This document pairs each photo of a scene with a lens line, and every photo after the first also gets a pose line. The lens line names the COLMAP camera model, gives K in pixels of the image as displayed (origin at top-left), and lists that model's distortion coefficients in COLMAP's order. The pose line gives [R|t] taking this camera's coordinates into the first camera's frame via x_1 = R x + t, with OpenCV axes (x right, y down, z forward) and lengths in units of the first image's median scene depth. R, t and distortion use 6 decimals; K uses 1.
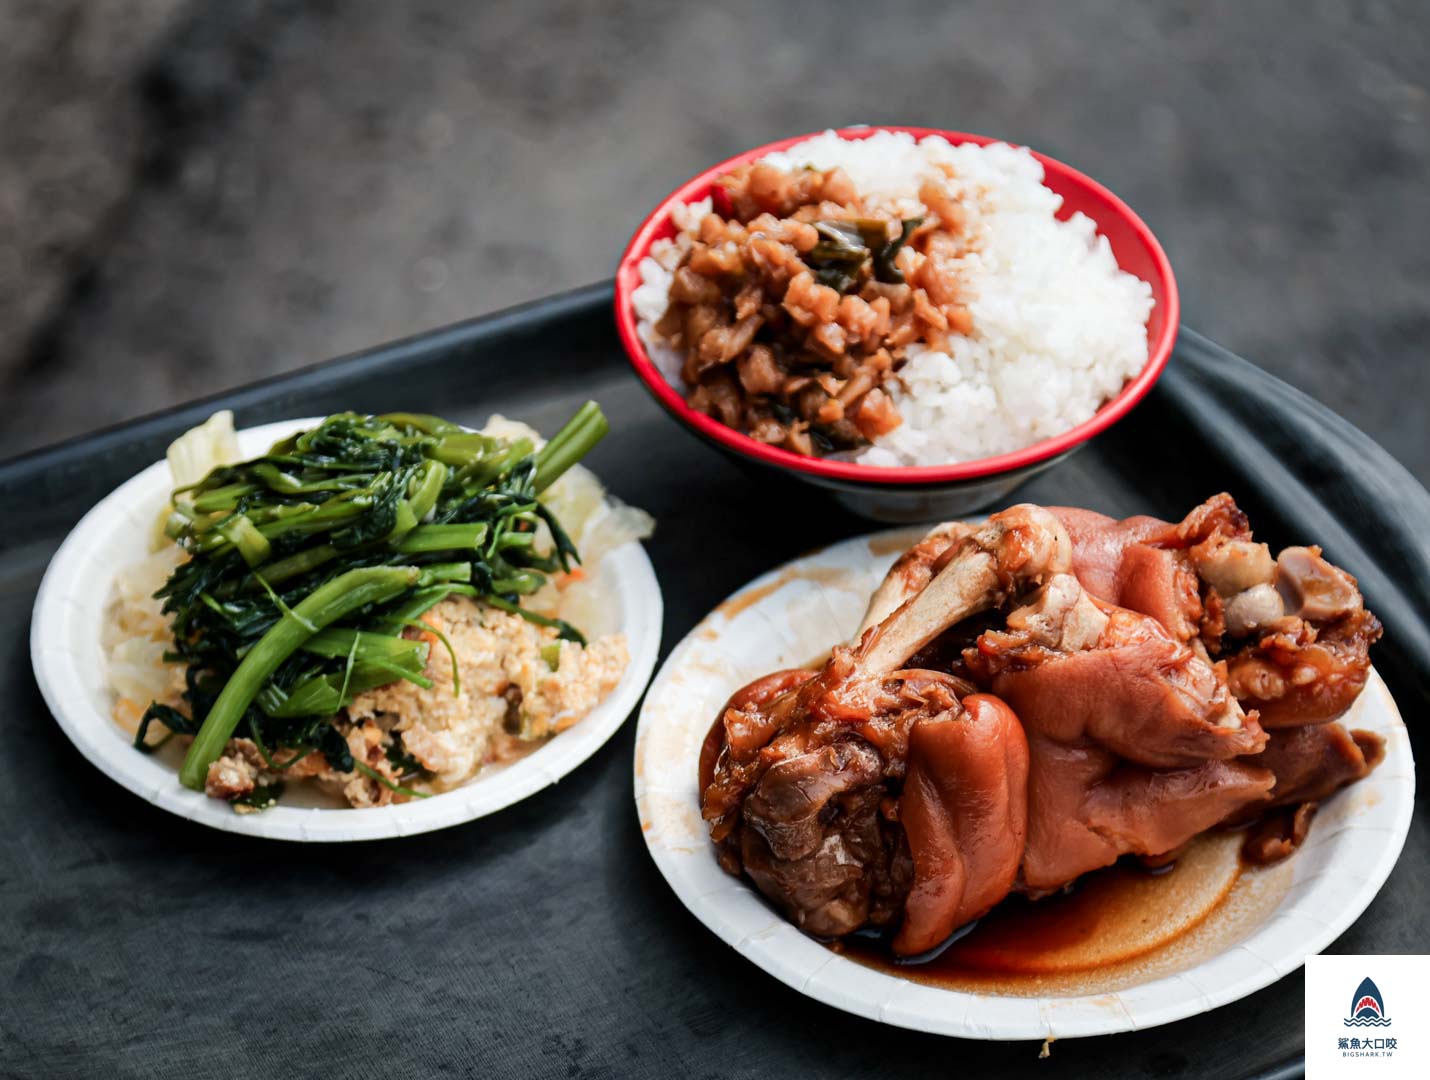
lens RADIAL K [[4305.9, 0, 715.0], [0, 4305.9, 540.0], [0, 0, 1]] dist [0.006316, -1.599297]
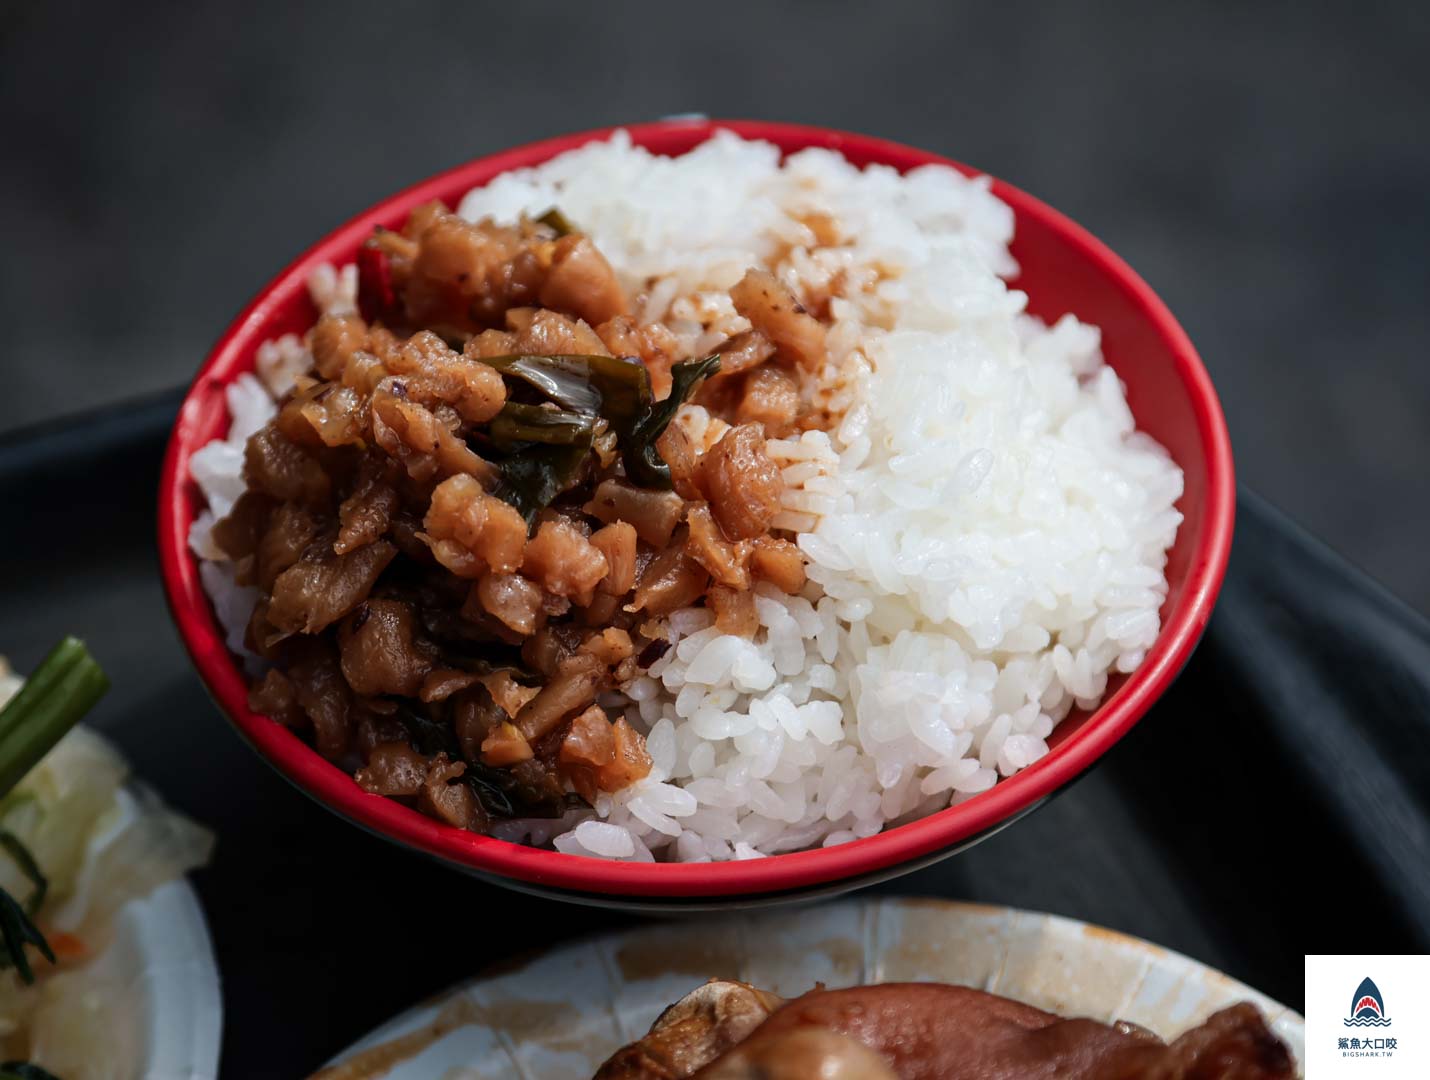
lens RADIAL K [[4754.0, 0, 715.0], [0, 4754.0, 540.0], [0, 0, 1]] dist [-0.101675, 0.158539]
pose [[0.996112, 0.044549, -0.076006, 0.092270], [-0.038599, 0.996204, 0.078029, -0.098041], [0.079193, -0.074792, 0.994050, 0.439799]]
